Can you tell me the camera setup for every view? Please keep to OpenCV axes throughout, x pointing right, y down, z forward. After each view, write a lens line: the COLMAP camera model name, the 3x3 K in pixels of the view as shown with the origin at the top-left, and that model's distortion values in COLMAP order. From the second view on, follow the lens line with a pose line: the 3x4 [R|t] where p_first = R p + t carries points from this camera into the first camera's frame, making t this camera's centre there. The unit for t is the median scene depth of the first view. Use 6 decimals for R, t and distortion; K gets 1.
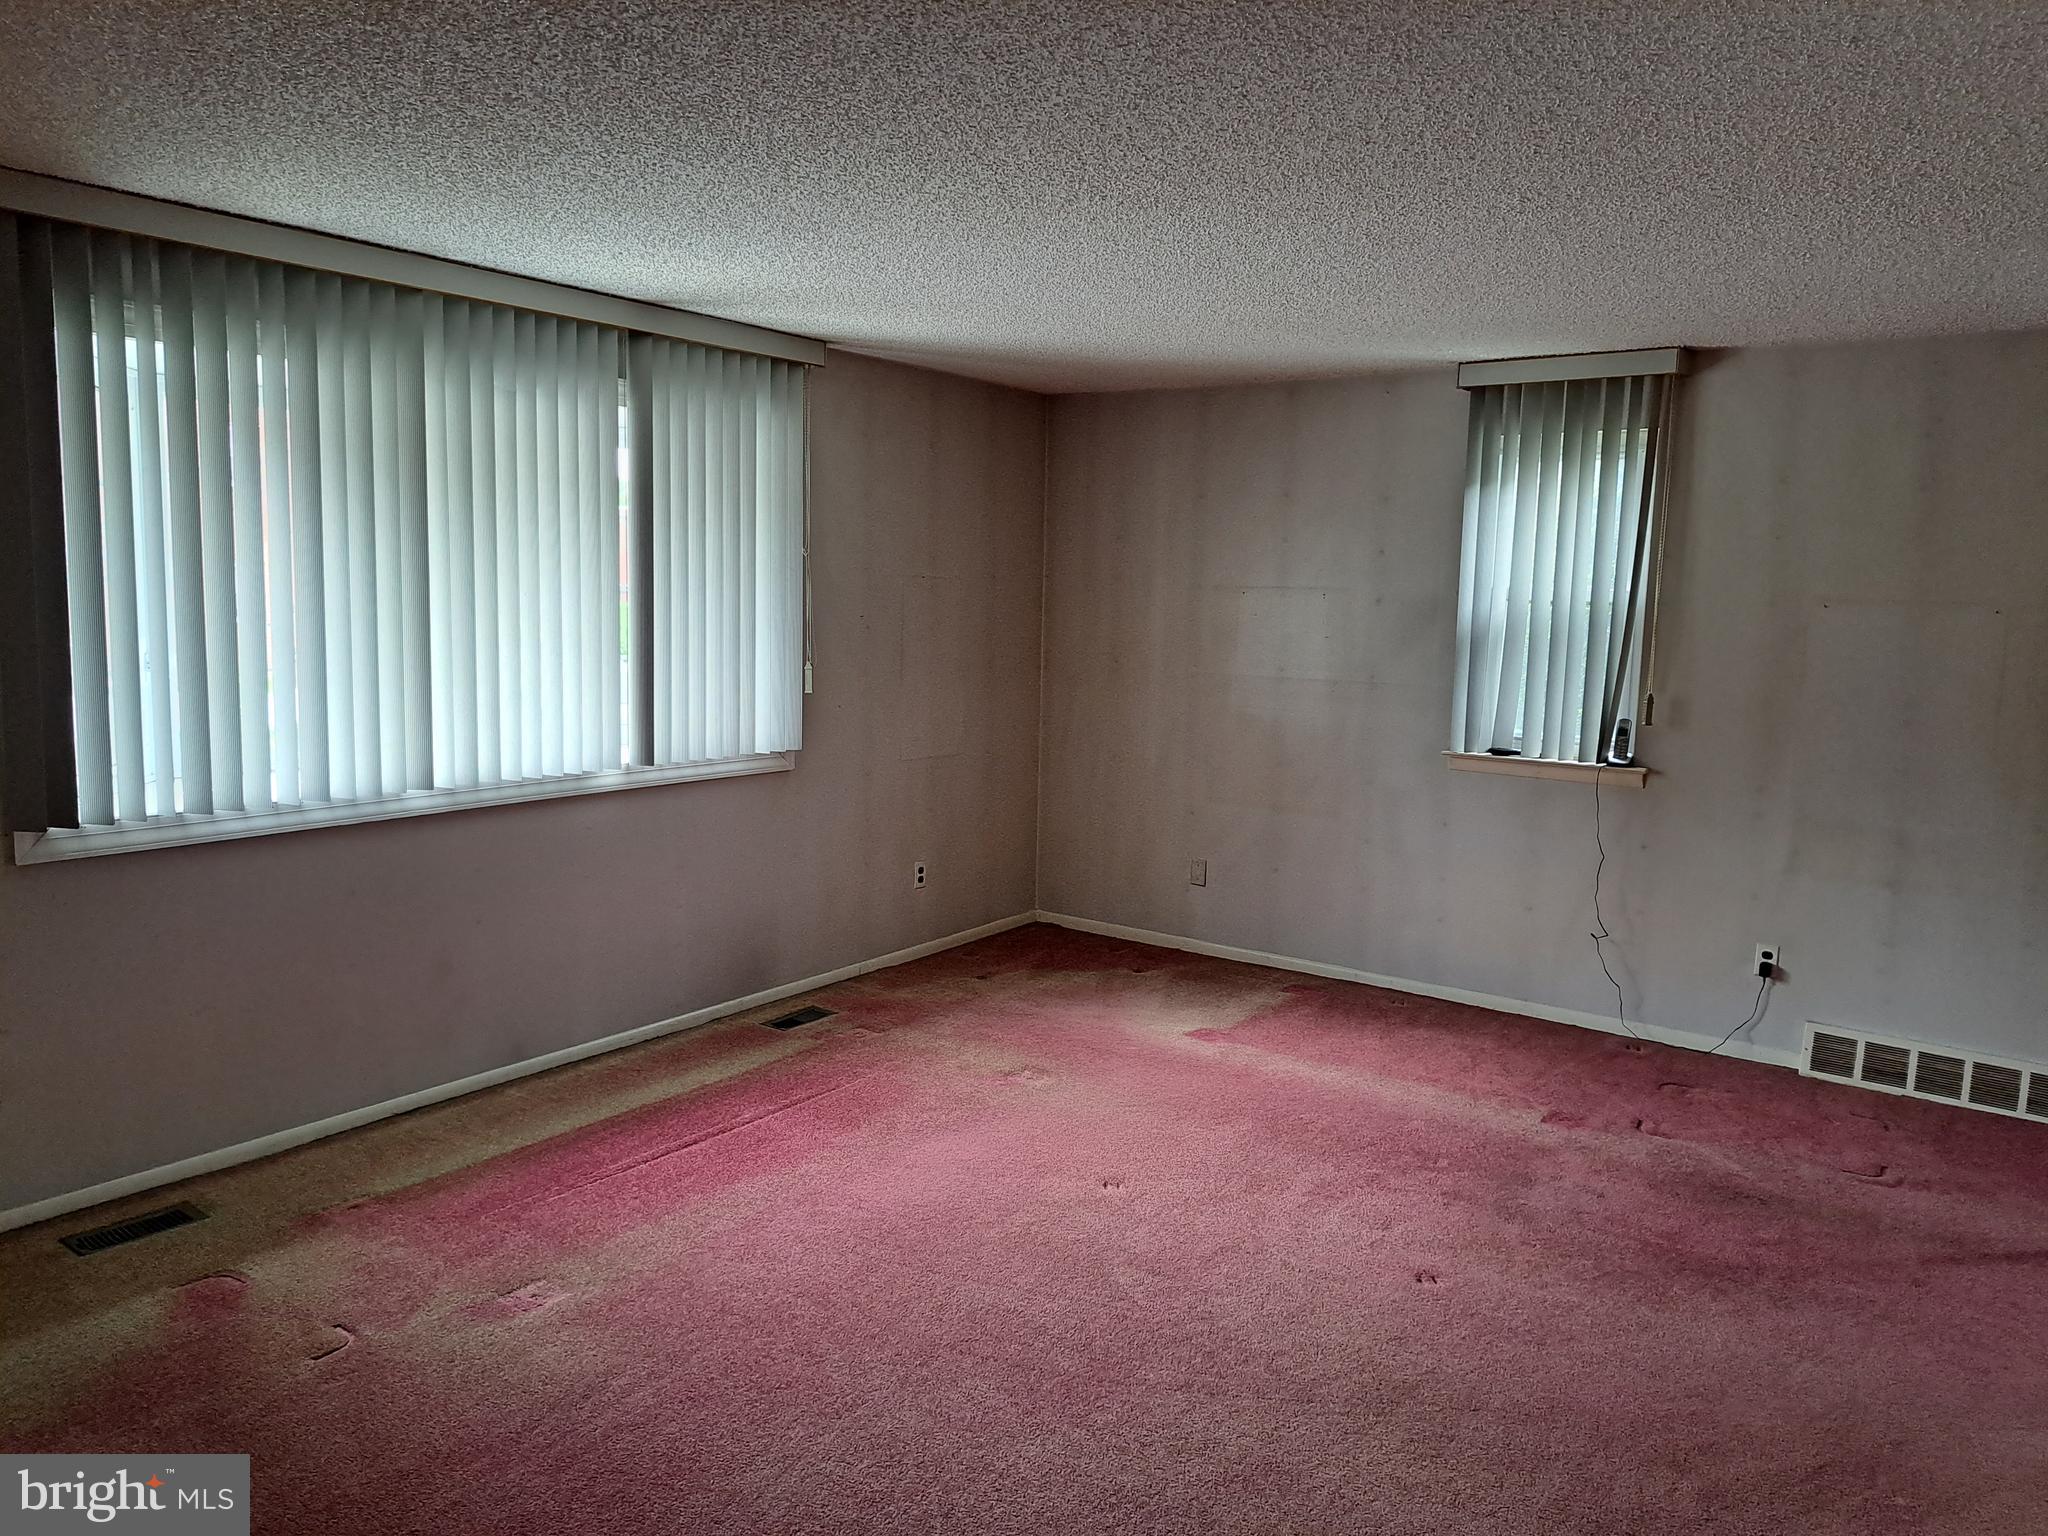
lens RADIAL K [[1494.7, 0, 1024.0], [0, 1494.7, 768.0], [0, 0, 1]] dist [0.003092, -0.003512]
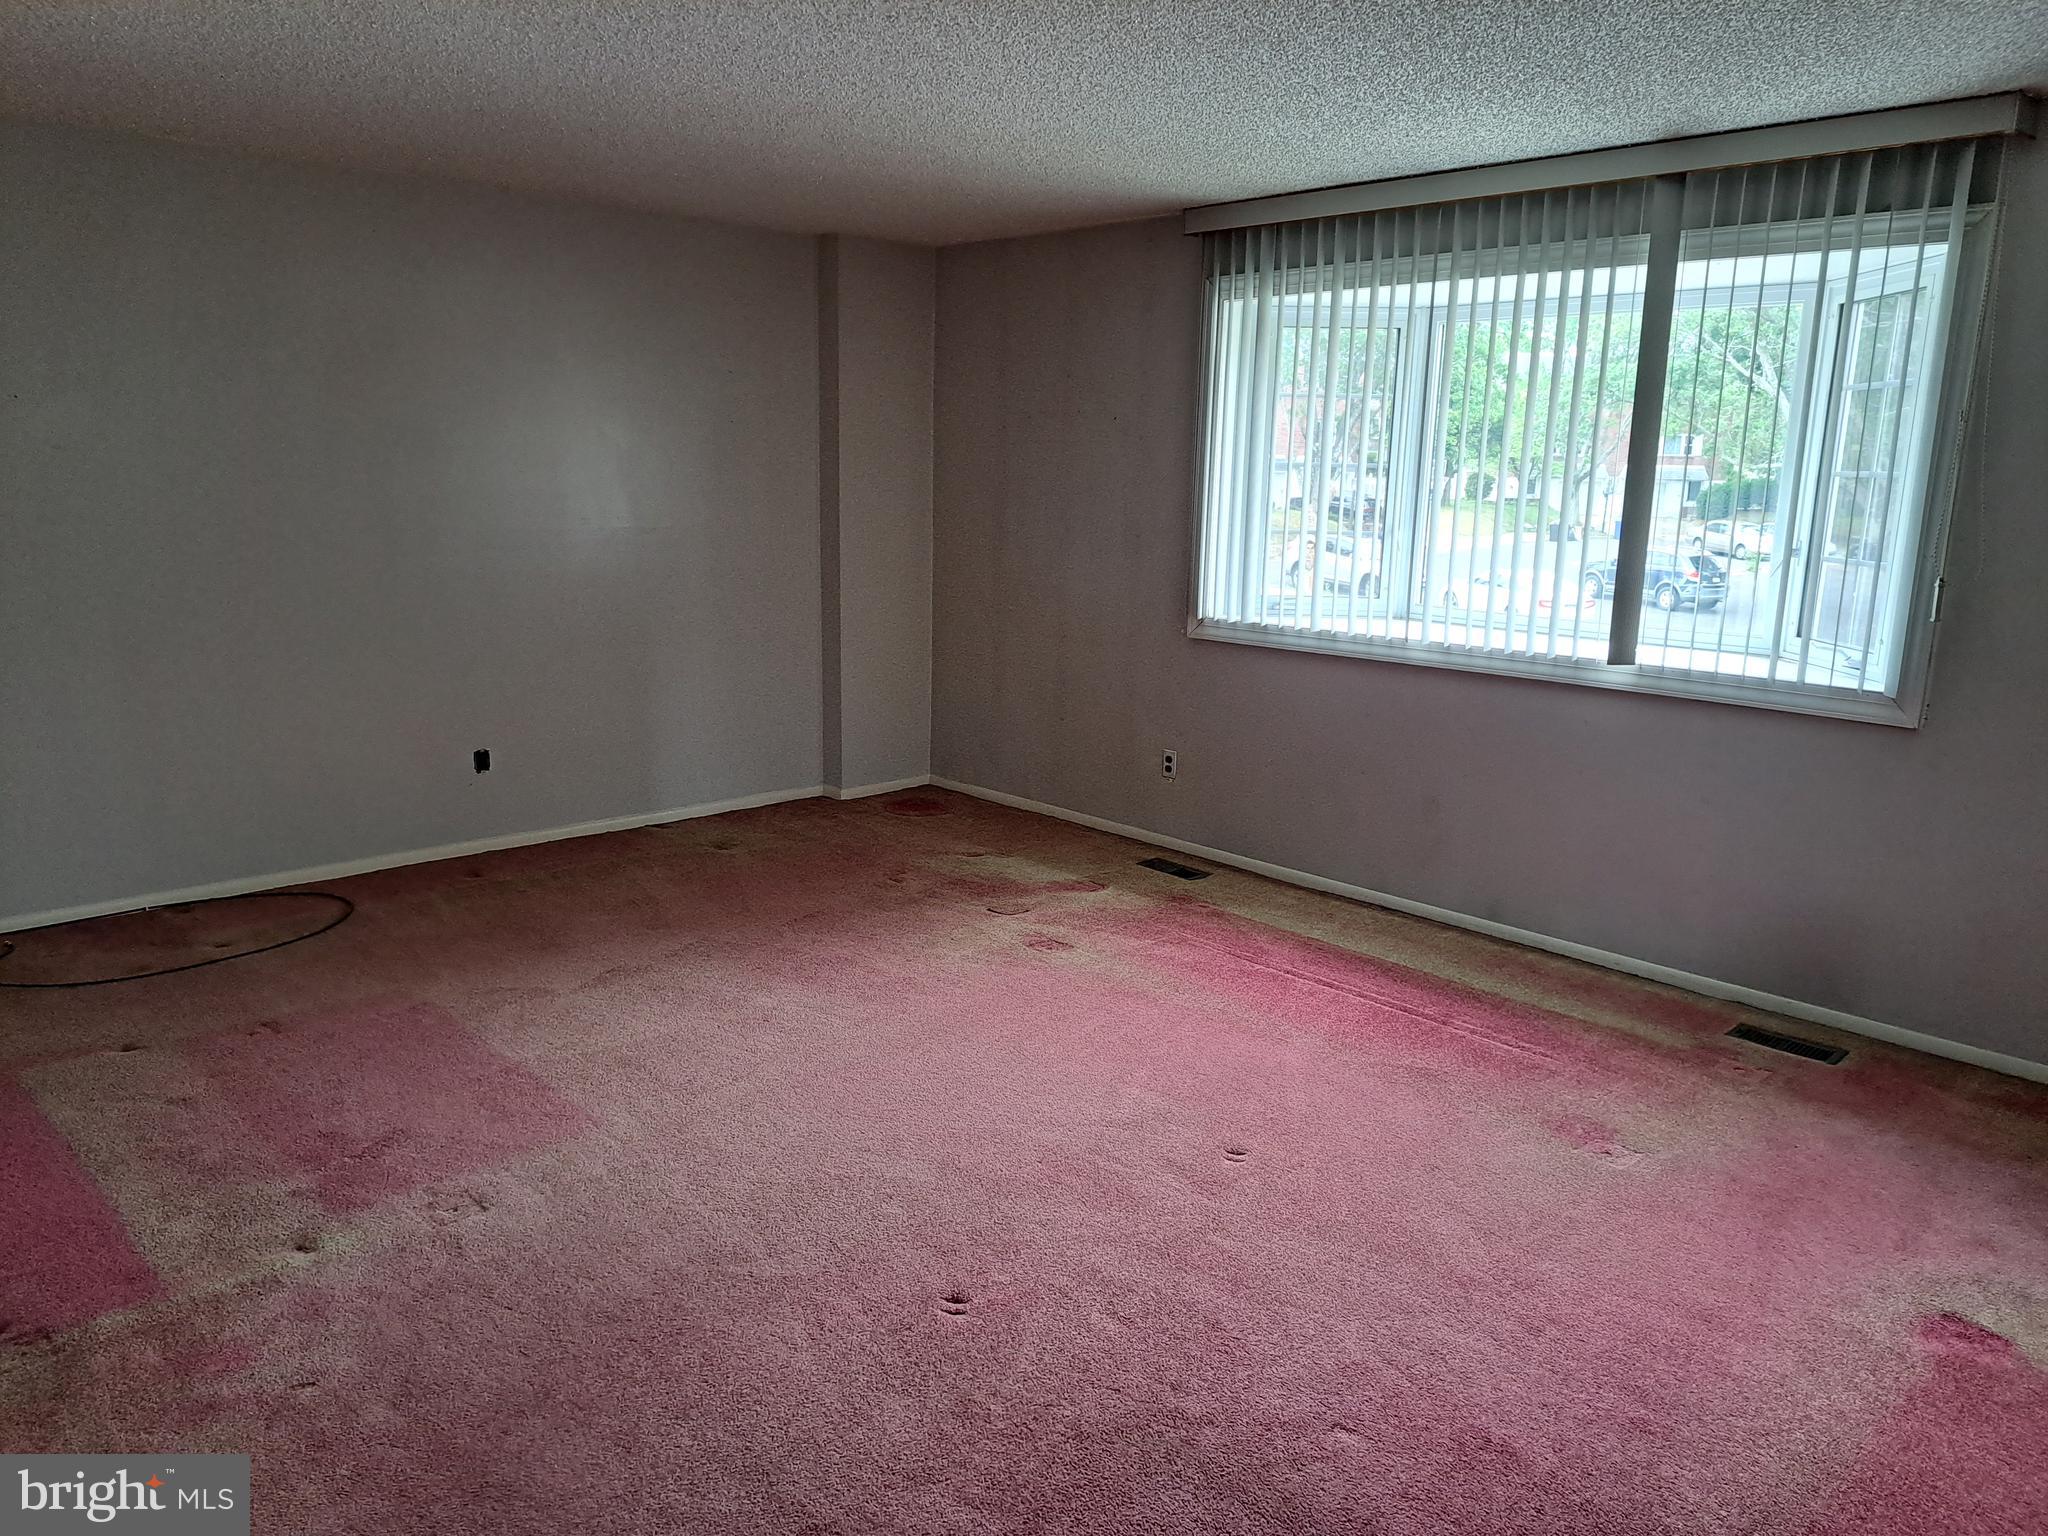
lens RADIAL K [[1494.7, 0, 1024.0], [0, 1494.7, 768.0], [0, 0, 1]] dist [0.003092, -0.003512]
pose [[-0.197460, 0.168463, -0.965727, 0.718661], [-0.154101, 0.967542, 0.200289, -0.068228], [0.968123, 0.188369, -0.165091, 0.817779]]
